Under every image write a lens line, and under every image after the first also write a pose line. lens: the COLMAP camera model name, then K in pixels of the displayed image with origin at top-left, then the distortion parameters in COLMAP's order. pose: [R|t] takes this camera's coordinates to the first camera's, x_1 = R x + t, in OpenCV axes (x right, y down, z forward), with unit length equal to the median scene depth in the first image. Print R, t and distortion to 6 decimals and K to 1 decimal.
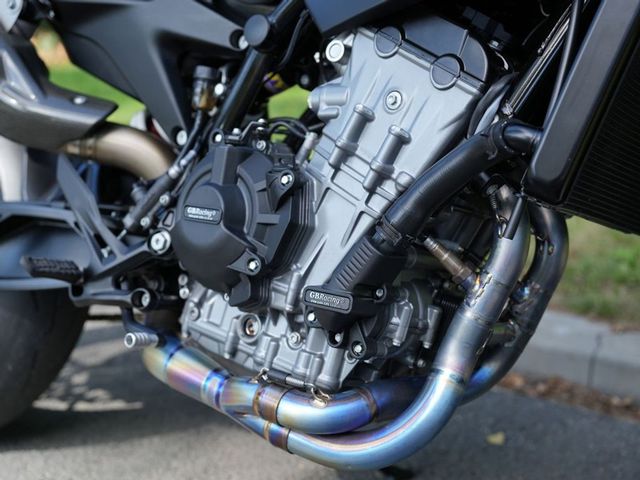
lens RADIAL K [[1019.5, 0, 320.0], [0, 1019.5, 240.0], [0, 0, 1]] dist [-0.045060, 0.794200]
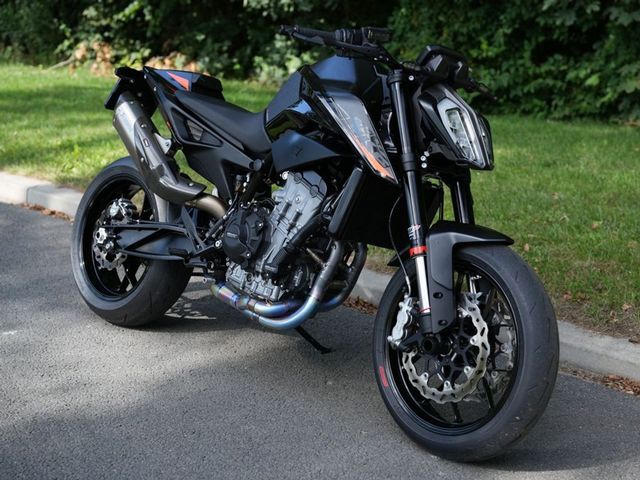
lens RADIAL K [[1019.5, 0, 320.0], [0, 1019.5, 240.0], [0, 0, 1]] dist [-0.045060, 0.794200]
pose [[0.992529, 0.046898, -0.112636, 0.434341], [-0.045216, 0.998825, 0.017447, -0.072240], [0.113322, -0.012224, 0.993483, -1.717942]]
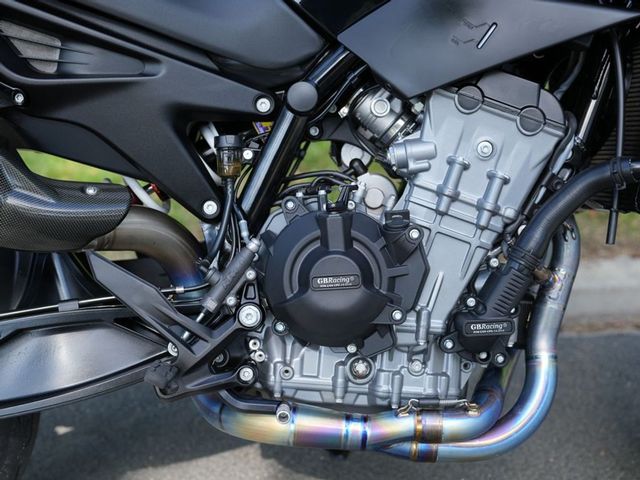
lens RADIAL K [[1019.5, 0, 320.0], [0, 1019.5, 240.0], [0, 0, 1]] dist [-0.045060, 0.794200]
pose [[0.761338, -0.236048, 0.603859, -0.777768], [0.178091, 0.971683, 0.155295, -0.241399], [-0.623416, -0.010690, 0.781817, 0.185385]]
